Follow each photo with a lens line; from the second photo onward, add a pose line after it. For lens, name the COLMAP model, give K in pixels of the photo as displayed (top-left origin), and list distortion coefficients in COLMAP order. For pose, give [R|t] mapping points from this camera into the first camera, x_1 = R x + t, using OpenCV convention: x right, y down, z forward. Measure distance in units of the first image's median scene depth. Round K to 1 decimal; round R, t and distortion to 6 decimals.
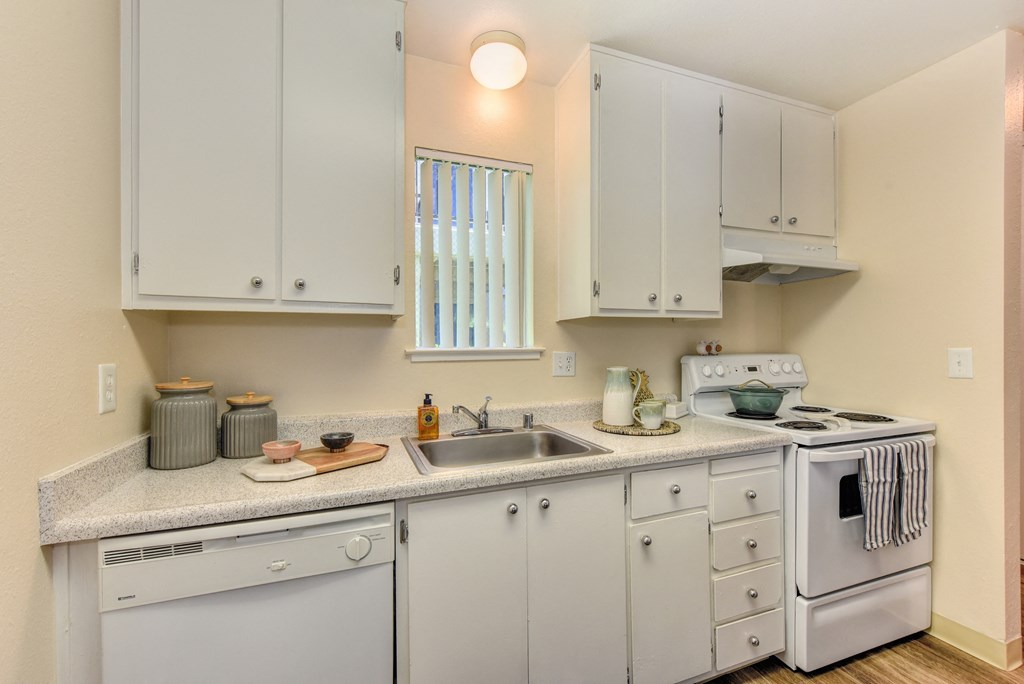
lens RADIAL K [[445.6, 0, 514.2], [0, 445.6, 343.2], [0, 0, 1]] dist [0.002374, 0.000210]
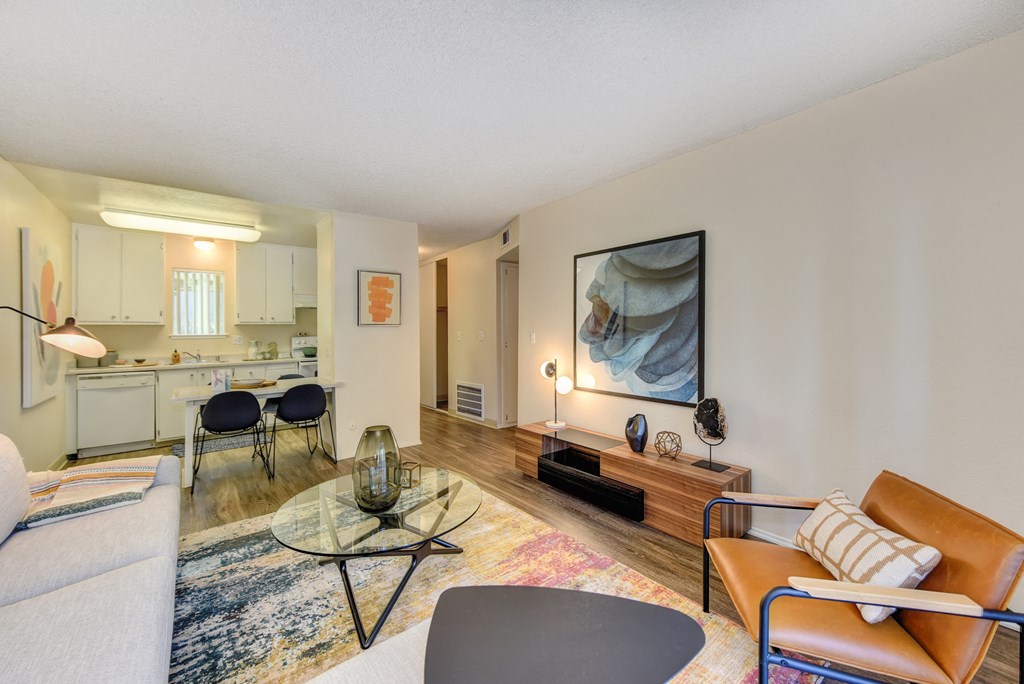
lens RADIAL K [[445.6, 0, 514.0], [0, 445.6, 334.8], [0, 0, 1]] dist [0.002374, 0.000210]
pose [[0.963324, -0.004686, 0.268298, 1.530187], [0.002899, 0.999971, 0.007058, -0.003539], [-0.268324, -0.006021, 0.963310, -3.247196]]
